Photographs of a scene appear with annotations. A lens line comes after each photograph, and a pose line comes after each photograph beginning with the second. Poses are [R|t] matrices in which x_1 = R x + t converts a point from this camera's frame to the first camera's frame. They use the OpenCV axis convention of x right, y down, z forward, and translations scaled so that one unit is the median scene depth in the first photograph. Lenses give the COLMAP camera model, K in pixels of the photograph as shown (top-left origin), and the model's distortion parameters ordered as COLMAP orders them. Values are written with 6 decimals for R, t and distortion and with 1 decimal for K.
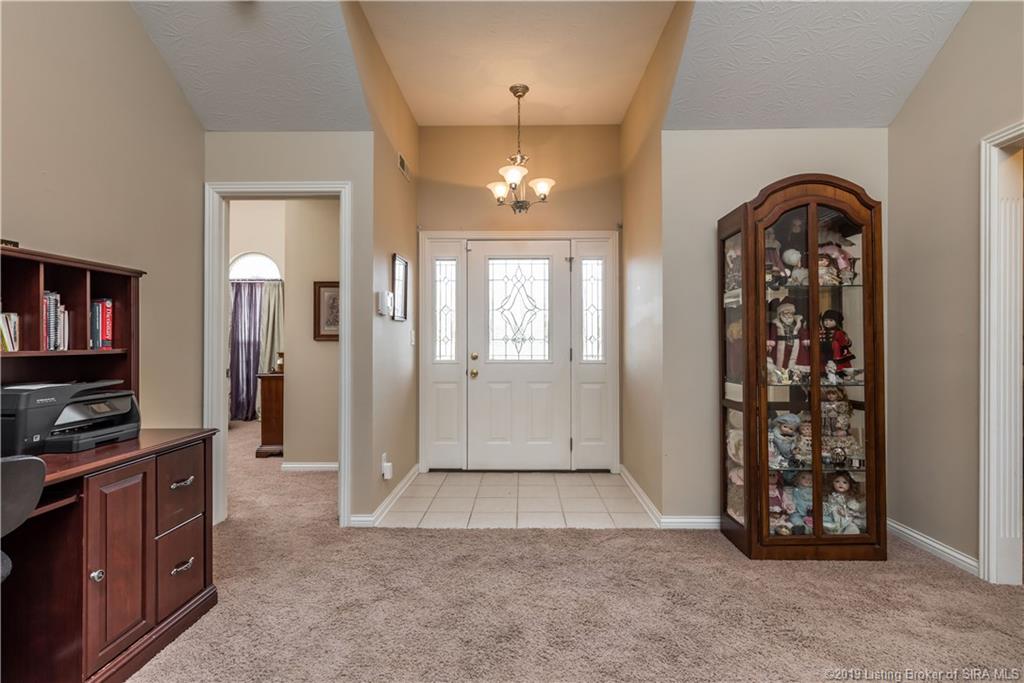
lens RADIAL K [[482.9, 0, 512.0], [0, 482.9, 341.5], [0, 0, 1]] dist [-0.000553, 0.000417]
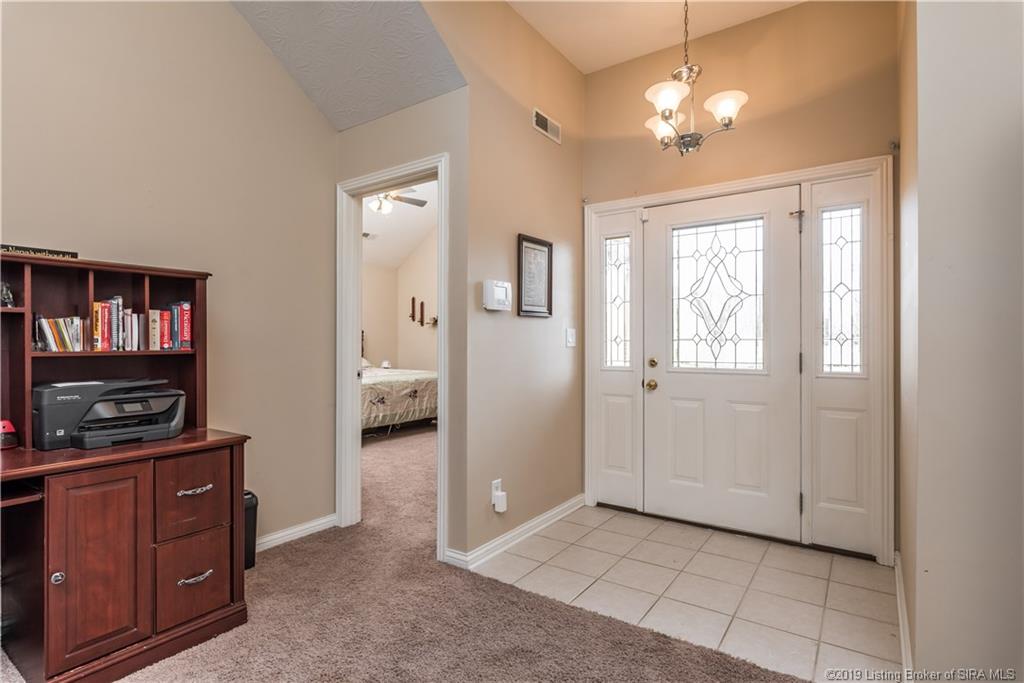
lens RADIAL K [[505.3, 0, 512.3], [0, 505.3, 344.6], [0, 0, 1]] dist [-0.002573, -0.000602]
pose [[0.832466, 0.002000, -0.554072, 0.215818], [0.000109, 0.999993, 0.003774, 0.000356], [0.554075, -0.003203, 0.832460, 0.286036]]
